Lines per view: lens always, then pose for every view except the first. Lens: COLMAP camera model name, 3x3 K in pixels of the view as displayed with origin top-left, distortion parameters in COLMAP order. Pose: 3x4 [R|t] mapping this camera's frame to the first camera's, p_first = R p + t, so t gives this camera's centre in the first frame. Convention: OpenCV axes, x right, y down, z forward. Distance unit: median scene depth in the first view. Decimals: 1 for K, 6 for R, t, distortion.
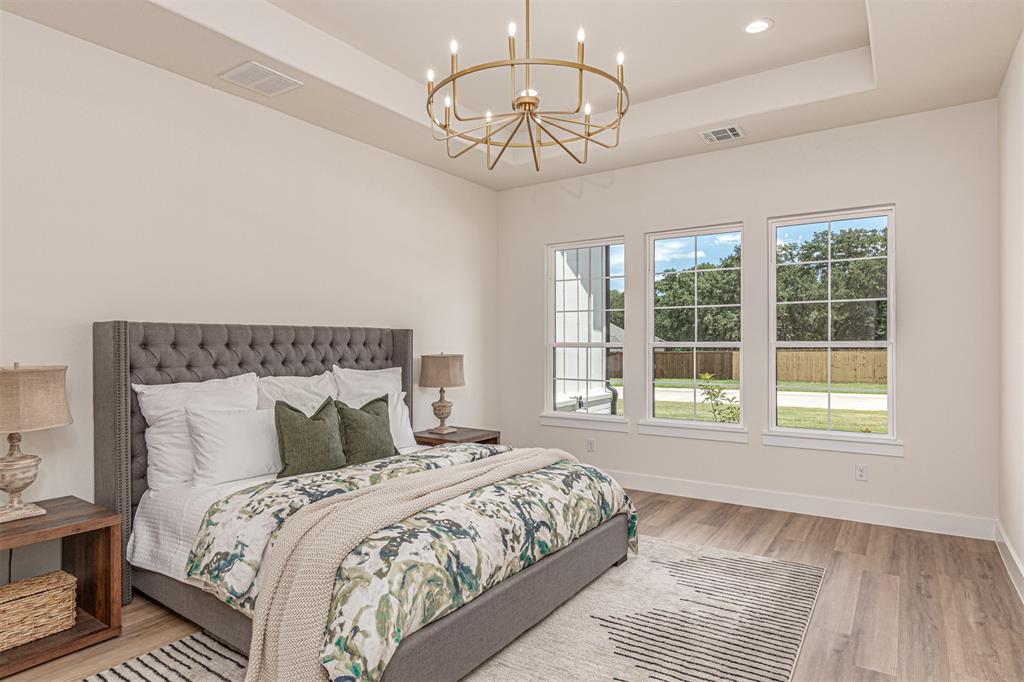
lens RADIAL K [[574.5, 0, 514.7], [0, 574.5, 349.6], [0, 0, 1]] dist [-0.001051, -0.000246]
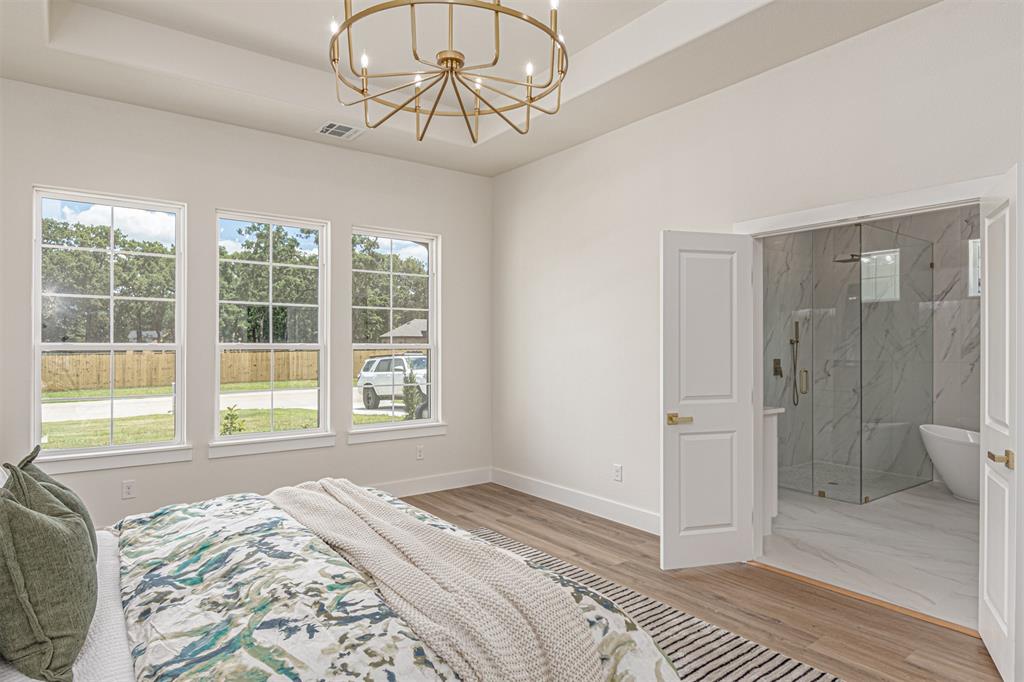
lens RADIAL K [[586.5, 0, 511.4], [0, 586.5, 347.6], [0, 0, 1]] dist [-0.004659, -0.000825]
pose [[0.328917, 0.002687, 0.944355, -0.322422], [0.005454, 0.999974, -0.004744, 0.000208], [-0.944343, 0.006711, 0.328894, 0.266552]]
